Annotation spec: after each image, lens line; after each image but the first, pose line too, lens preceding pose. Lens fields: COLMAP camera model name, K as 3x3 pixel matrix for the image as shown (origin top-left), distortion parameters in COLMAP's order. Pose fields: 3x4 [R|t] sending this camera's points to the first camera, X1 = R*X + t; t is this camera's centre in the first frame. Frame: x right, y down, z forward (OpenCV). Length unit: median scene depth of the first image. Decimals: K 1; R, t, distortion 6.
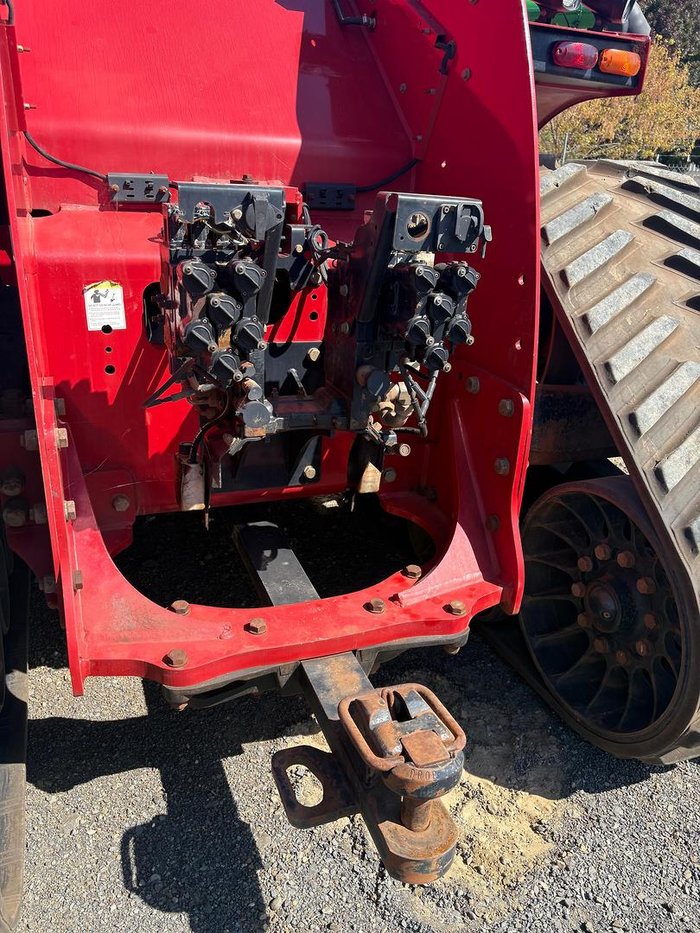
lens RADIAL K [[721.7, 0, 350.0], [0, 721.7, 466.5], [0, 0, 1]] dist [0.008306, 0.005017]
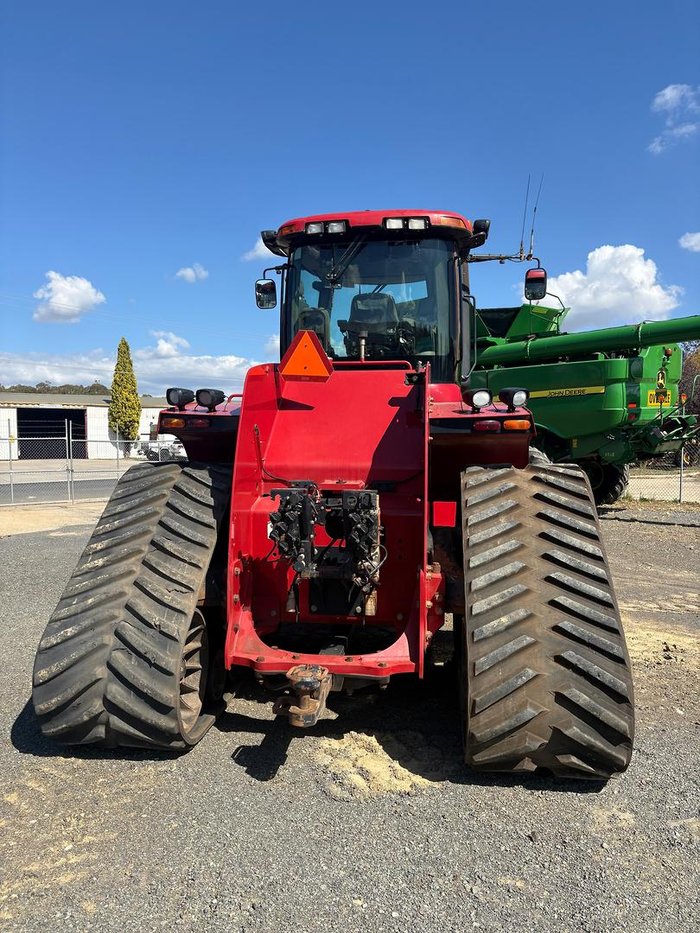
lens RADIAL K [[707.3, 0, 350.0], [0, 707.3, 466.5], [0, 0, 1]] dist [0.040186, -0.033642]
pose [[0.882031, -0.030531, -0.470202, 1.022511], [-0.137183, 0.938031, -0.318243, 0.310701], [0.450780, 0.345204, 0.823184, -0.968717]]
